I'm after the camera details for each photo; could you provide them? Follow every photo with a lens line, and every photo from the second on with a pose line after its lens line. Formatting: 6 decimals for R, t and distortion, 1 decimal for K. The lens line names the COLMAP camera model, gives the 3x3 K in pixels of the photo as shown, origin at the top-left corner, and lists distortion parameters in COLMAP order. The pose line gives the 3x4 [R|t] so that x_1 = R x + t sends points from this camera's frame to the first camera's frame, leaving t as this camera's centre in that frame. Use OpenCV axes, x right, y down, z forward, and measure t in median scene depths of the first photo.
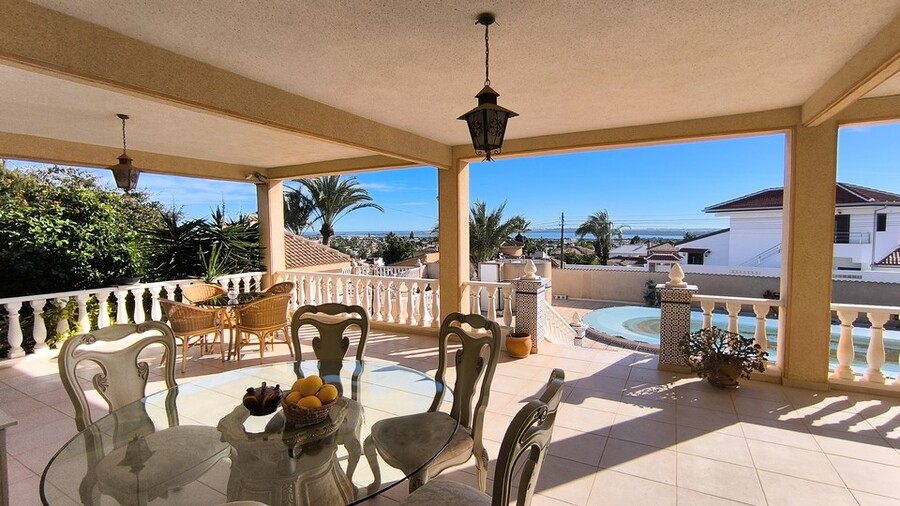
lens RADIAL K [[418.8, 0, 457.5], [0, 418.8, 254.7], [0, 0, 1]] dist [-0.019845, 0.014498]
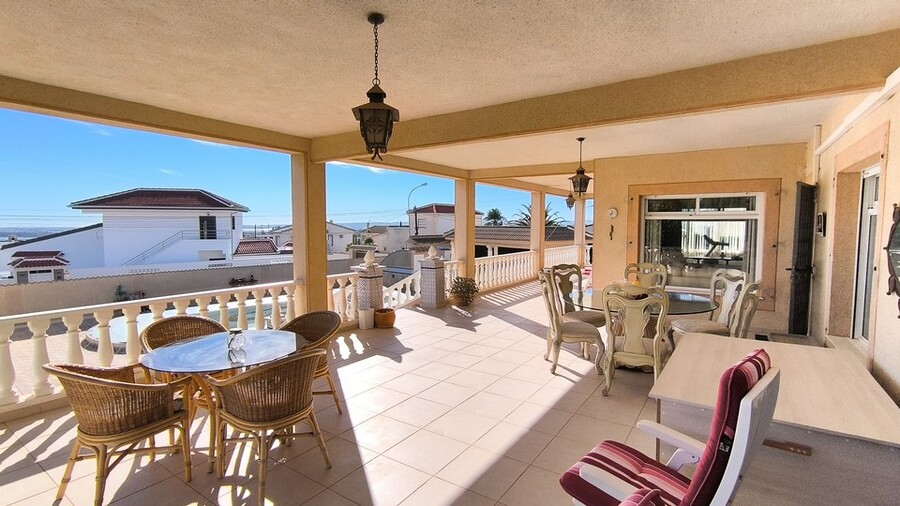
lens RADIAL K [[418.8, 0, 451.9], [0, 418.8, 252.4], [0, 0, 1]] dist [-0.019845, 0.014498]
pose [[0.089671, -0.056397, 0.994373, -0.323598], [0.061078, 0.996828, 0.051028, -0.008909], [-0.994097, 0.056159, 0.092831, 0.205807]]
